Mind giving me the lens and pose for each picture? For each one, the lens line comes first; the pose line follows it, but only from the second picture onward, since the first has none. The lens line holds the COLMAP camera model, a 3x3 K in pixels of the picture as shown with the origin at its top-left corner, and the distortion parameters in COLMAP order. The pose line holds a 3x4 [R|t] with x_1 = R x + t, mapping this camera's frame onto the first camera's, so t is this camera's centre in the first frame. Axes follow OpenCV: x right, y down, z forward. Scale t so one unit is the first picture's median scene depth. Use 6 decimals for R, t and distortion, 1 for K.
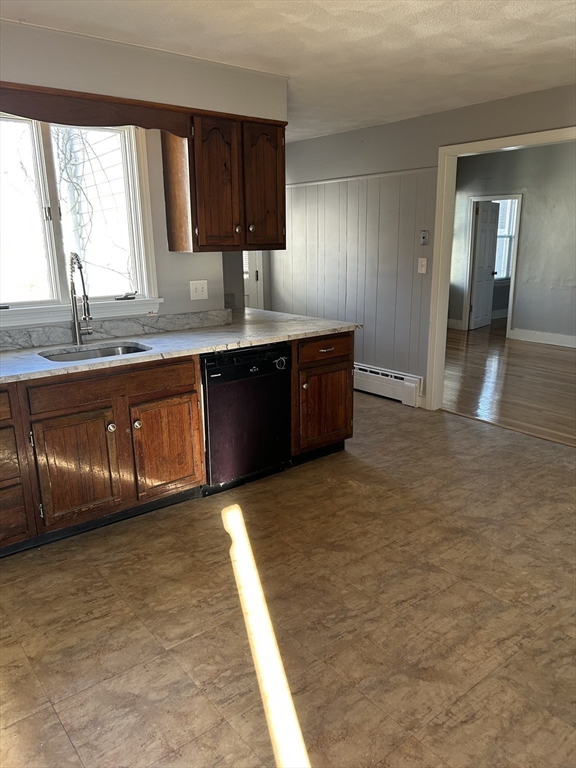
lens RADIAL K [[576.1, 0, 290.3], [0, 576.1, 387.9], [0, 0, 1]] dist [0.054786, -0.060699]
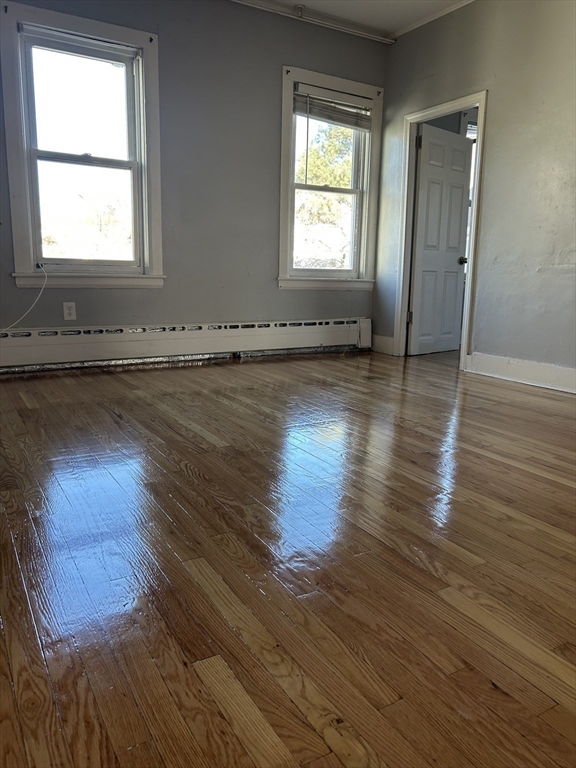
lens RADIAL K [[576.1, 0, 288.4], [0, 576.1, 380.1], [0, 0, 1]] dist [0.054786, -0.060699]
pose [[0.990261, 0.051378, -0.129396, 0.725297], [-0.061618, 0.995170, -0.076421, -0.071091], [0.124845, 0.083650, 0.988644, 1.171642]]
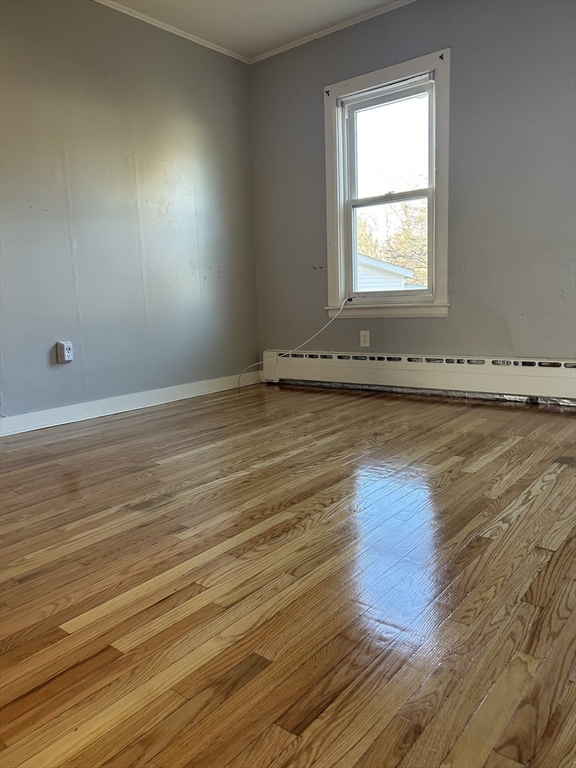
lens RADIAL K [[576.1, 0, 290.5], [0, 576.1, 380.5], [0, 0, 1]] dist [0.054786, -0.060699]
pose [[0.216970, 0.141406, -0.965882, 1.365815], [-0.216548, 0.971772, 0.093624, -0.268202], [0.951857, 0.188846, 0.241466, 1.818084]]
